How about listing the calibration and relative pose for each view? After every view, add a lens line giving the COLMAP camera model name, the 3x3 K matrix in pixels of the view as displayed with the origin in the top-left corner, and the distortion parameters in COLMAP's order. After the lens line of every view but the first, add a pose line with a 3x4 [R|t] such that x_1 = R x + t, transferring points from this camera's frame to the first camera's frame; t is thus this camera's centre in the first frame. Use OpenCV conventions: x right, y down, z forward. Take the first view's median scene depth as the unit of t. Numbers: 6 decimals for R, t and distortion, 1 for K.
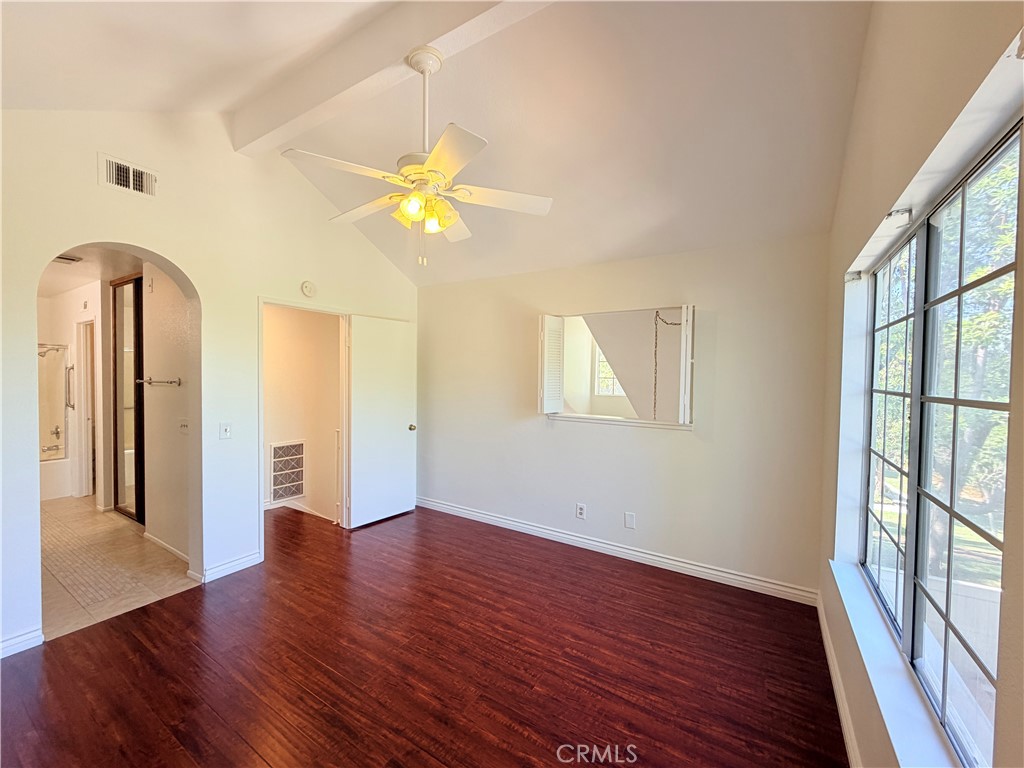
lens RADIAL K [[412.4, 0, 506.7], [0, 412.4, 386.4], [0, 0, 1]] dist [0.003719, 0.000700]
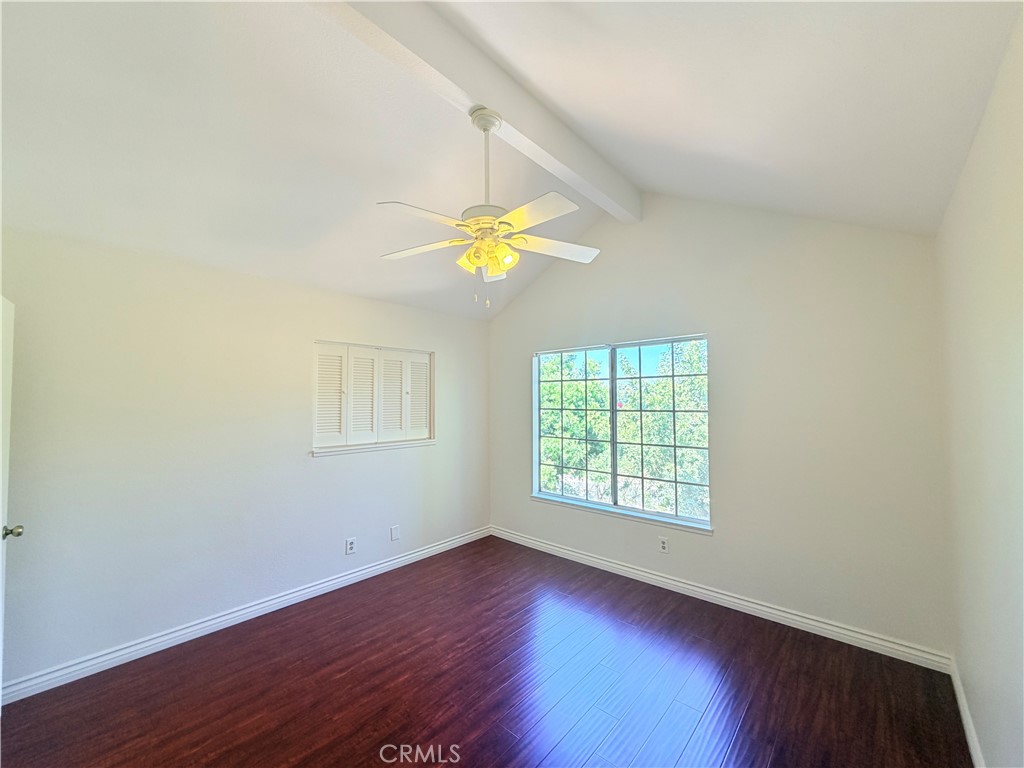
lens RADIAL K [[412.4, 0, 507.6], [0, 412.4, 380.8], [0, 0, 1]] dist [0.003719, 0.000700]
pose [[0.160816, 0.035378, 0.986350, -0.921230], [0.035866, 0.998488, -0.041661, -0.040231], [-0.986333, 0.042076, 0.159303, 0.584245]]
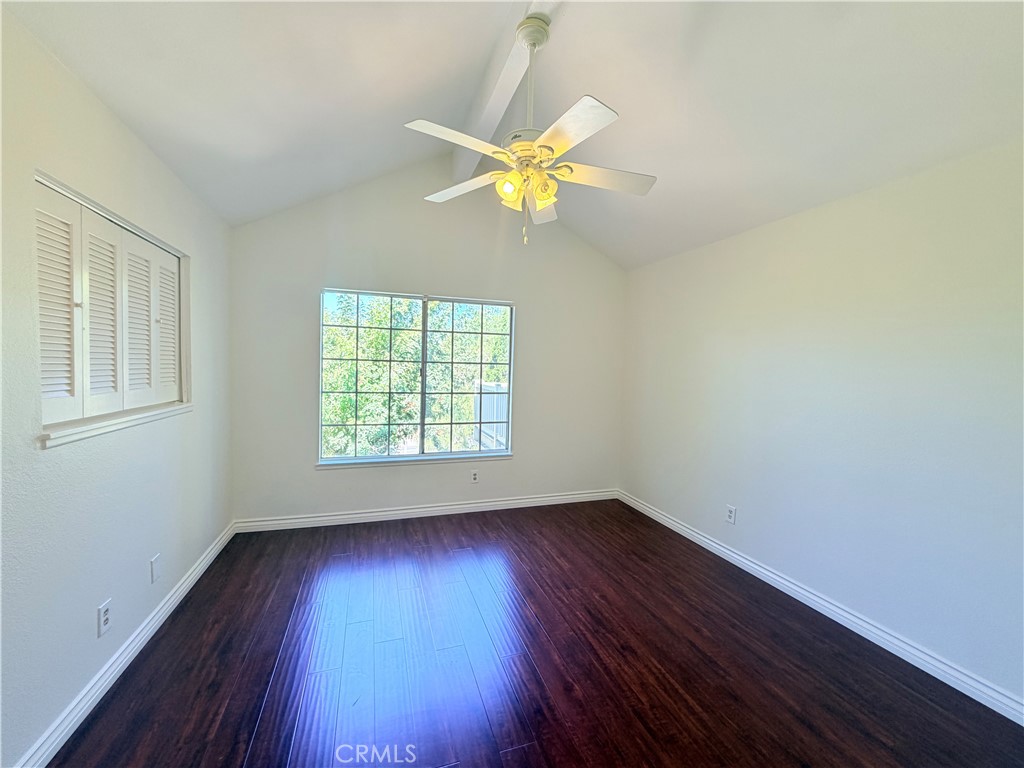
lens RADIAL K [[412.4, 0, 513.9], [0, 412.4, 381.0], [0, 0, 1]] dist [0.003719, 0.000700]
pose [[-0.785622, -0.053316, 0.616405, -0.608229], [-0.016382, 0.997723, 0.065419, -0.018030], [-0.618489, 0.041297, -0.784707, 1.348540]]
